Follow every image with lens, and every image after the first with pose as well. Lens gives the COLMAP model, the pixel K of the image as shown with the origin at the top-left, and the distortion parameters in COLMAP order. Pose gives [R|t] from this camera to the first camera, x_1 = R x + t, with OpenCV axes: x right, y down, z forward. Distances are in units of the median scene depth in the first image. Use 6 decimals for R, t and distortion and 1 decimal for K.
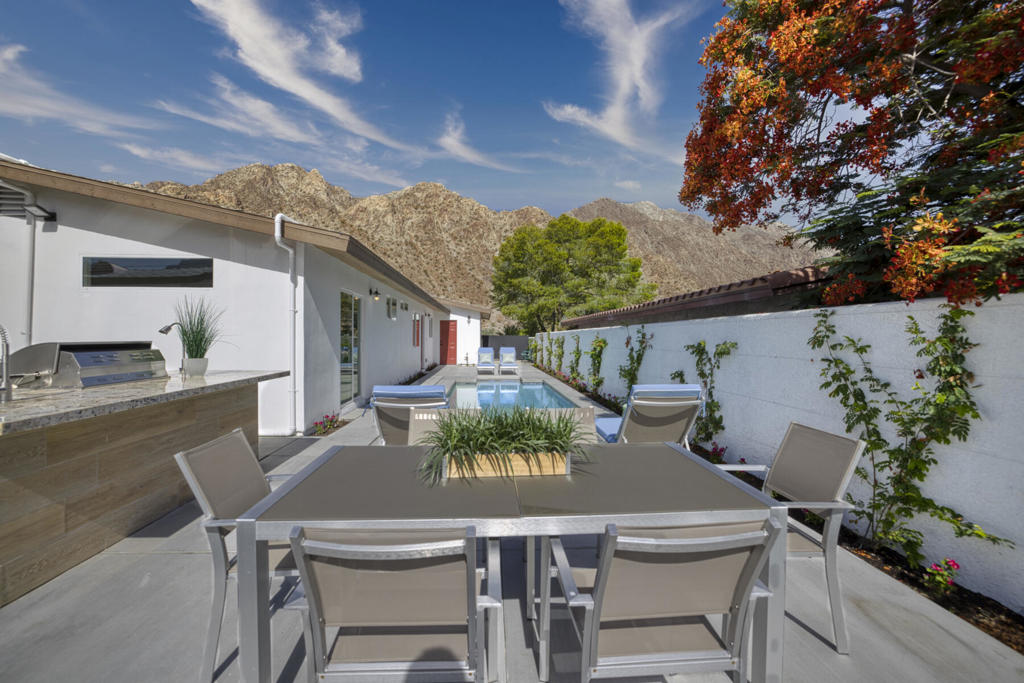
lens RADIAL K [[442.4, 0, 505.4], [0, 442.4, 336.8], [0, 0, 1]] dist [-0.043373, 0.016836]
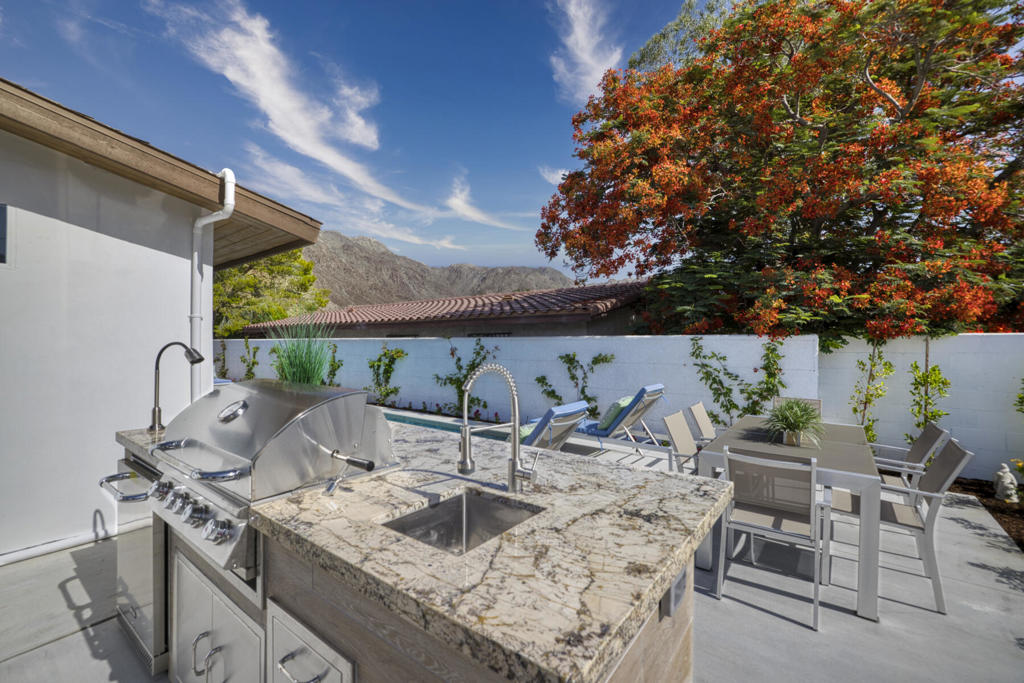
lens RADIAL K [[442.4, 0, 505.4], [0, 442.4, 336.8], [0, 0, 1]] dist [-0.043373, 0.016836]
pose [[0.647076, 0.007616, 0.762388, -1.151352], [-0.001980, 0.999964, -0.008309, -0.044333], [-0.762423, 0.003867, 0.647067, 0.427807]]
